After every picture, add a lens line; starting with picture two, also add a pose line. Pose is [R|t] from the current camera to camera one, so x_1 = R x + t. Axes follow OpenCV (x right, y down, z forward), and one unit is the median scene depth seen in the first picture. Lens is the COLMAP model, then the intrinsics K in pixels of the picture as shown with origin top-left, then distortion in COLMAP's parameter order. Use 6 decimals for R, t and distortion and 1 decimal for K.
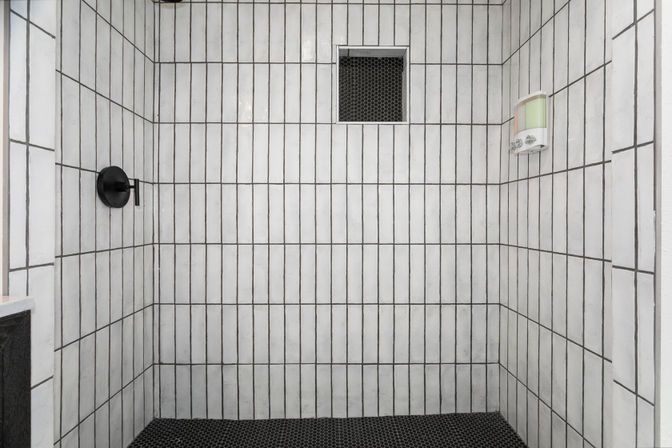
lens RADIAL K [[316.5, 0, 336.3], [0, 316.5, 219.4], [0, 0, 1]] dist [0.001276, 0.000406]
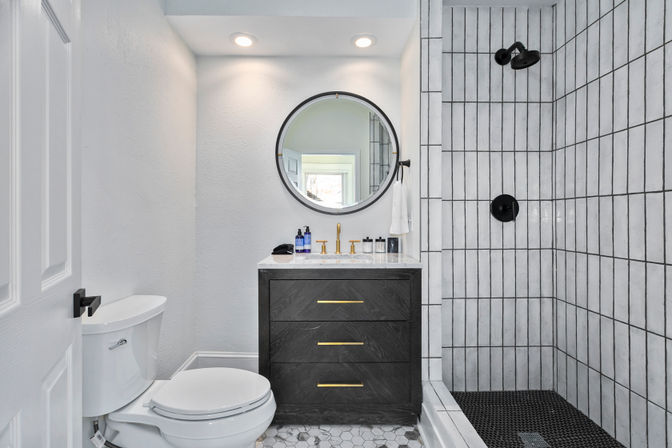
lens RADIAL K [[316.5, 0, 335.9], [0, 316.5, 221.0], [0, 0, 1]] dist [0.001276, 0.000406]
pose [[0.020413, 0.007727, -0.999762, 0.641668], [0.004845, 0.999958, 0.007827, -0.045717], [0.999780, -0.005003, 0.020374, 0.130131]]
